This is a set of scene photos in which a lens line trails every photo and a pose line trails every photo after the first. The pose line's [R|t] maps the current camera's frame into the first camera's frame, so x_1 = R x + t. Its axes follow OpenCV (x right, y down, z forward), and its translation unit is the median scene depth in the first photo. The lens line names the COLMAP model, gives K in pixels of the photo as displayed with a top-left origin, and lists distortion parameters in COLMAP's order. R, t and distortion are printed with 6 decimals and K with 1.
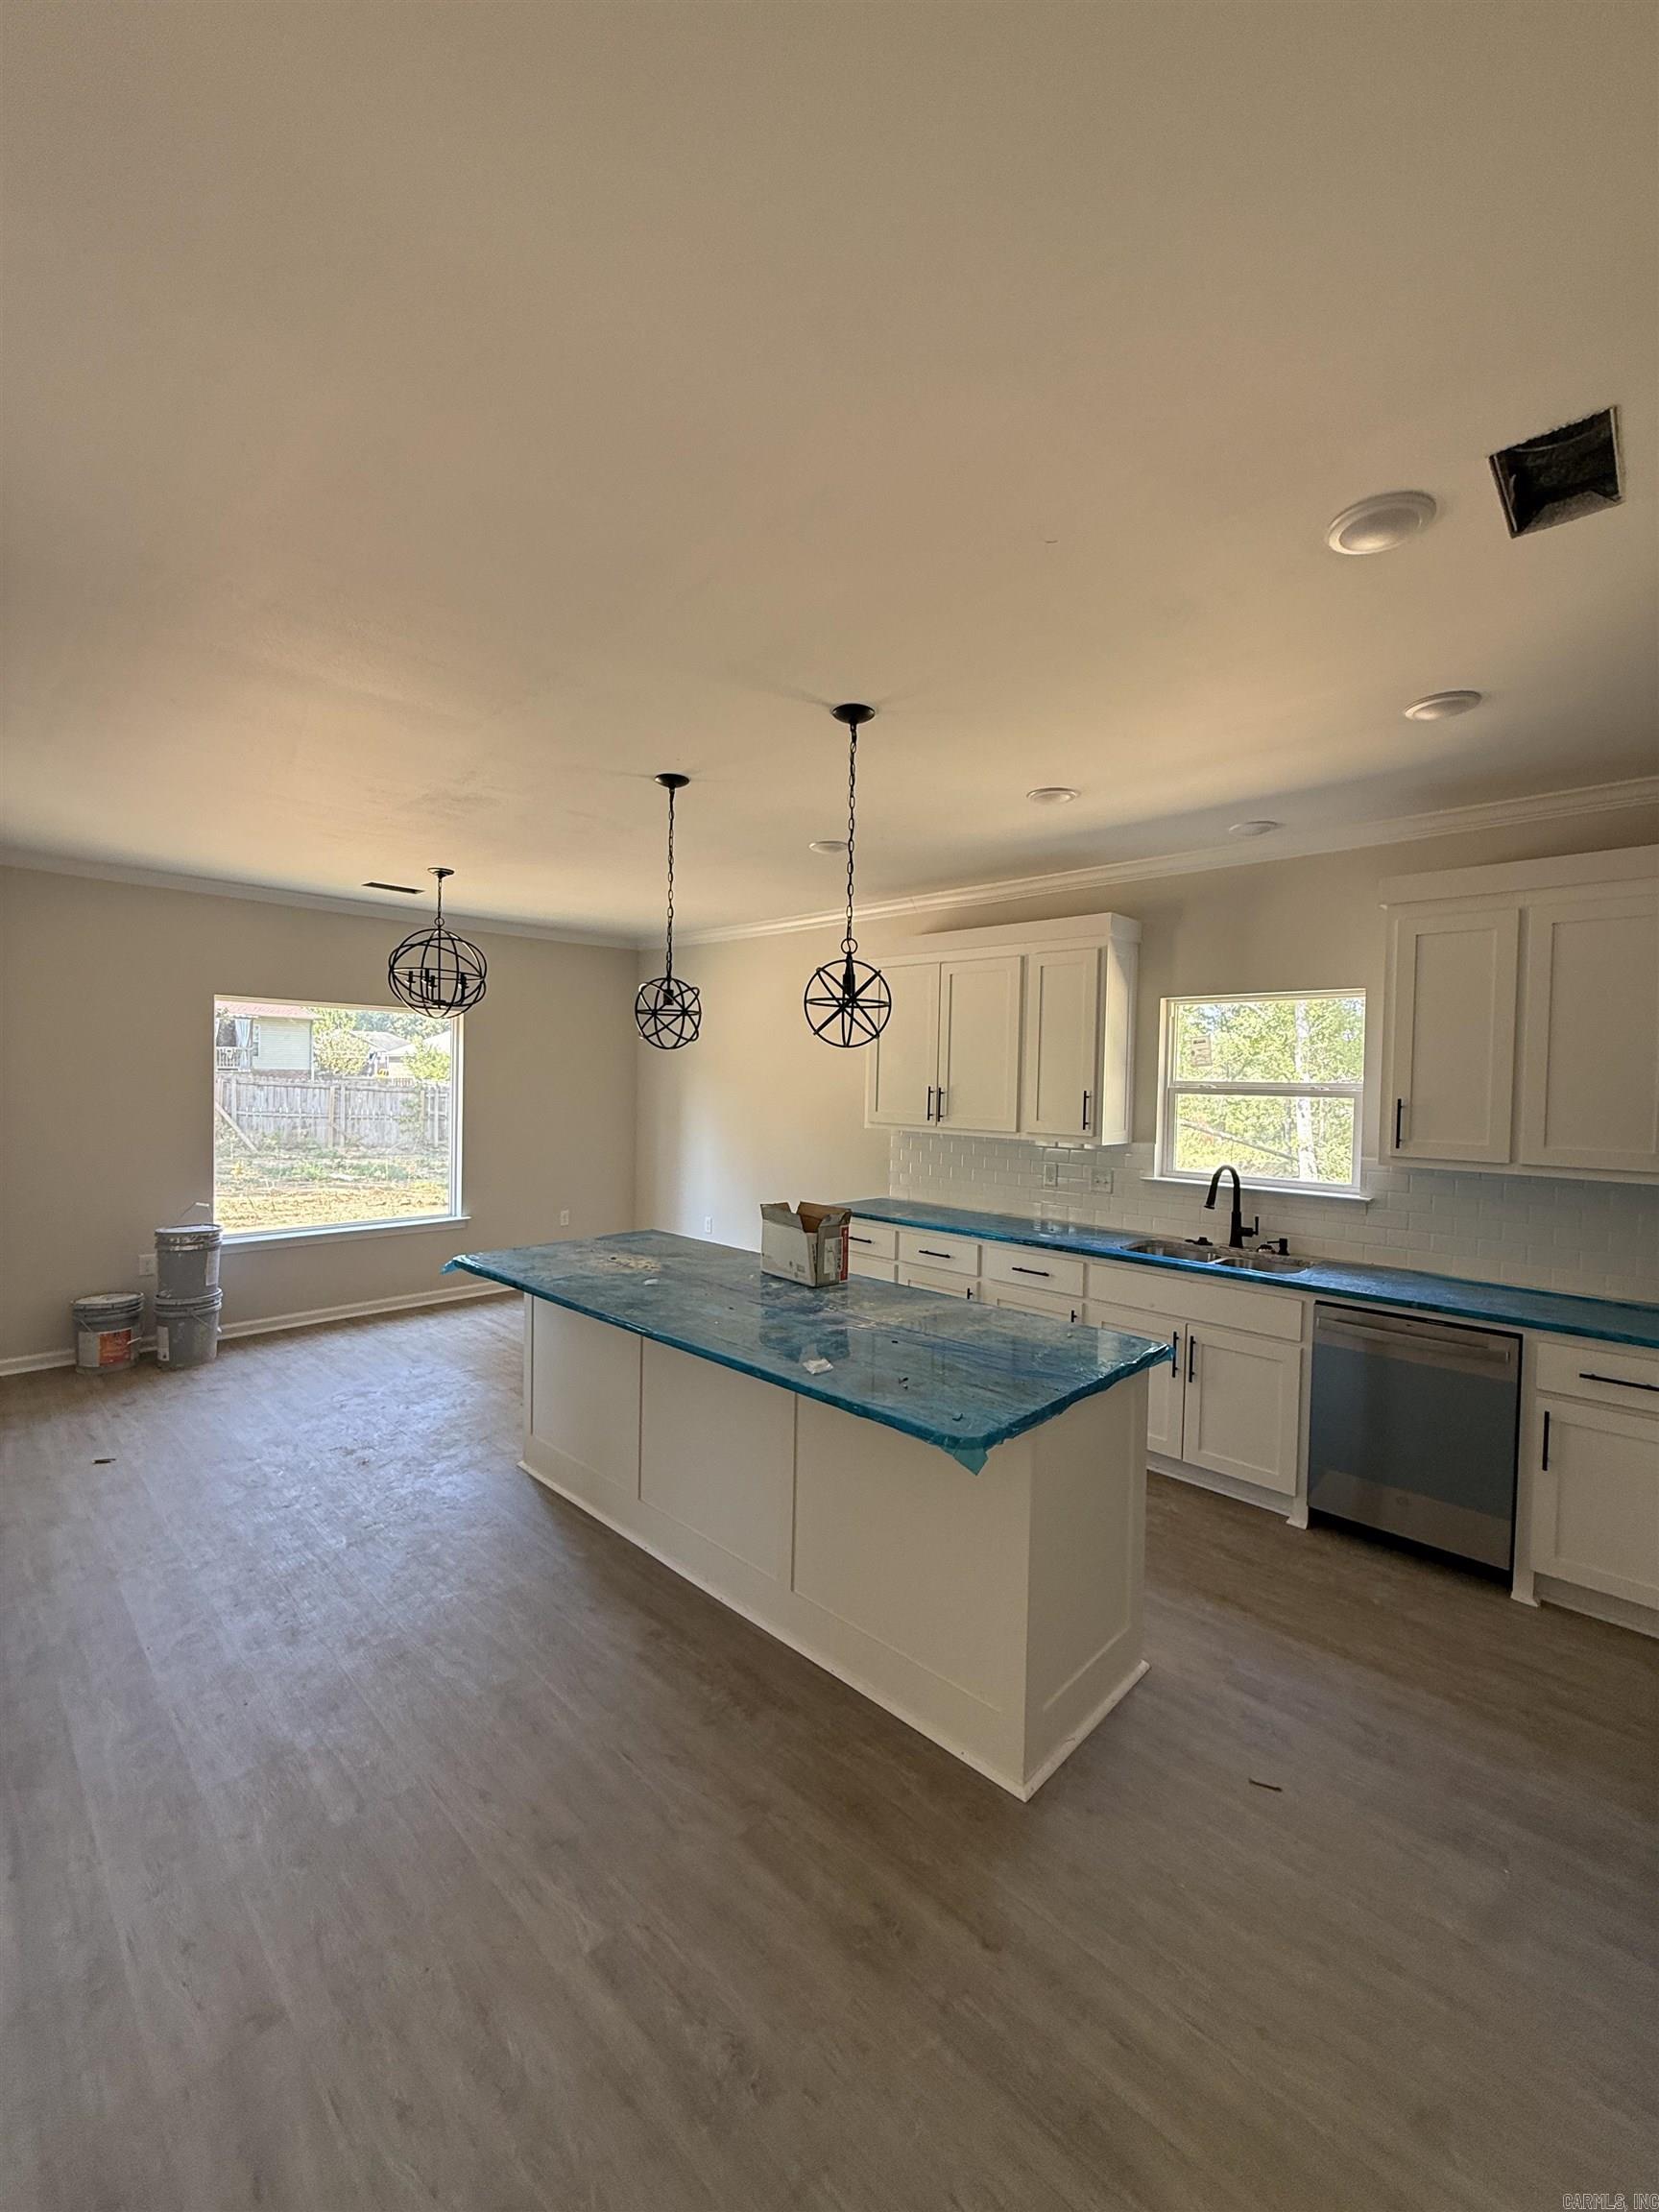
lens RADIAL K [[887.8, 0, 828.8], [0, 887.8, 1100.1], [0, 0, 1]] dist [-0.003015, -0.000007]
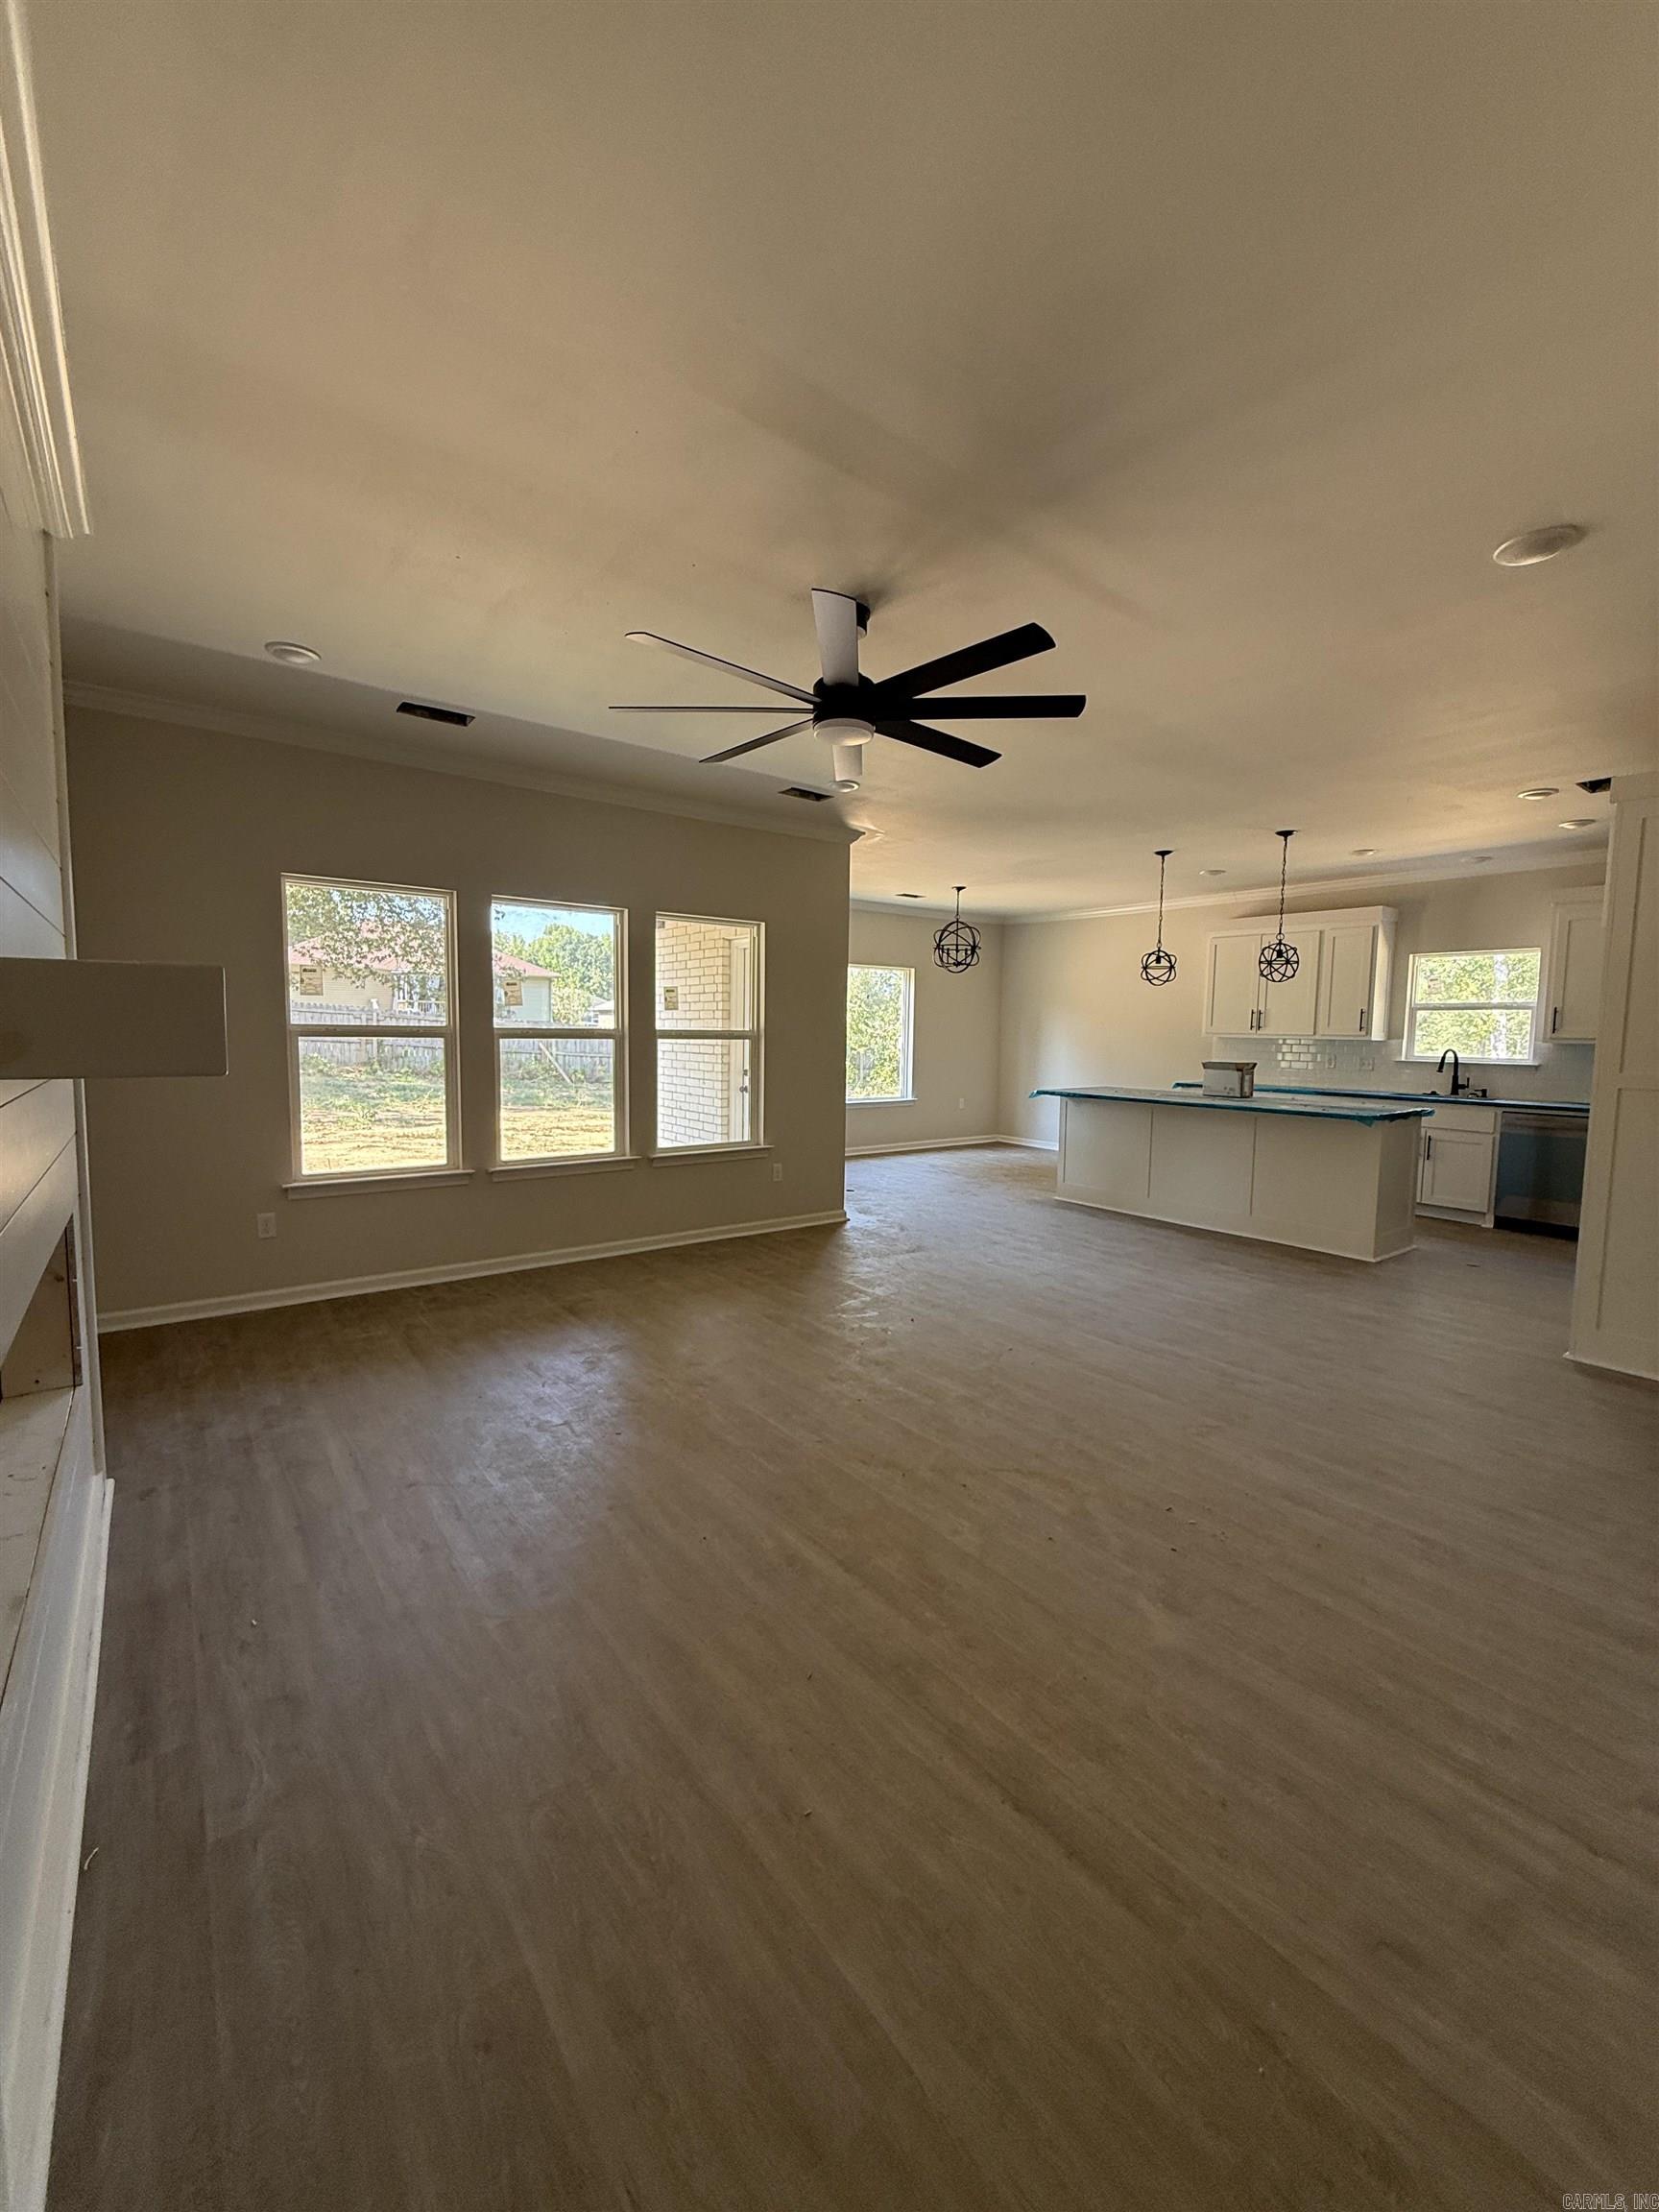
lens RADIAL K [[887.8, 0, 824.8], [0, 887.8, 1101.6], [0, 0, 1]] dist [-0.003015, -0.000007]
pose [[0.987537, 0.007688, -0.157197, -0.500269], [0.000927, 0.998505, 0.054659, 0.078803], [0.157382, -0.054123, 0.986054, -0.936816]]
